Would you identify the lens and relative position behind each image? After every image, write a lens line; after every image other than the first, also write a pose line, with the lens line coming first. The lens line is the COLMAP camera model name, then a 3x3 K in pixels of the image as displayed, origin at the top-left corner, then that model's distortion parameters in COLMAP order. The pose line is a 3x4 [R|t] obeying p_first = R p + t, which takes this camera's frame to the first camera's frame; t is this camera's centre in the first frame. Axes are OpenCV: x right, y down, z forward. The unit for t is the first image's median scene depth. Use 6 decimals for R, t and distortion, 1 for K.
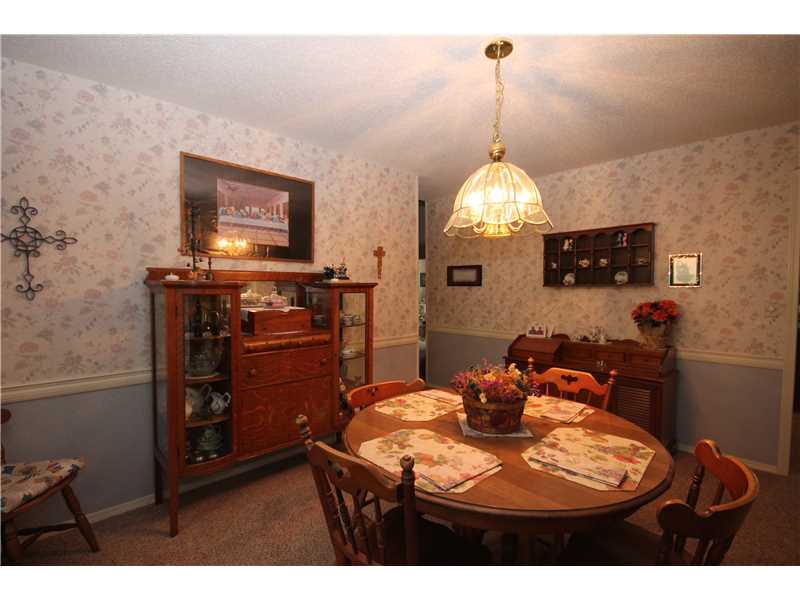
lens RADIAL K [[382.2, 0, 400.2], [0, 382.2, 295.9], [0, 0, 1]] dist [0.003190, -0.000549]
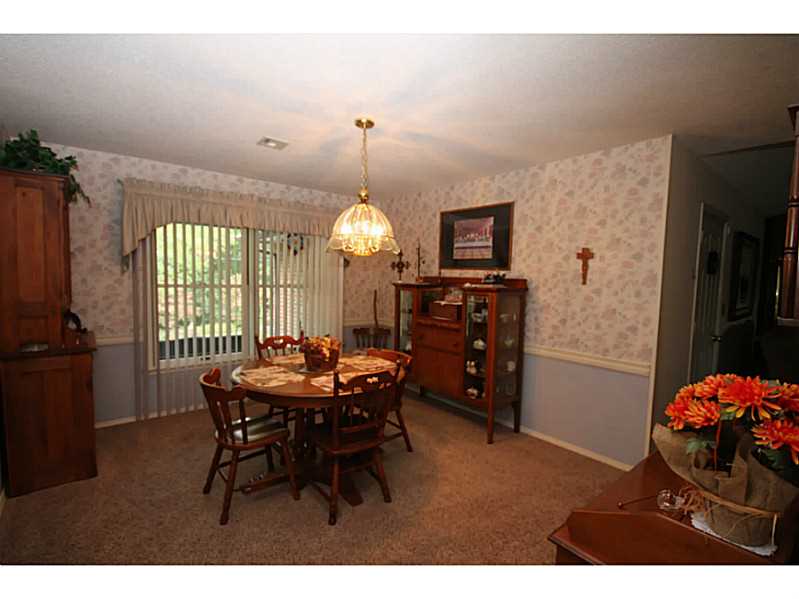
lens RADIAL K [[381.8, 0, 399.9], [0, 381.8, 299.6], [0, 0, 1]] dist [0.003190, -0.000549]
pose [[-0.096779, 0.065814, -0.993128, 1.070499], [-0.043959, 0.996555, 0.070325, -0.066988], [0.994335, 0.050463, -0.093553, 0.829935]]
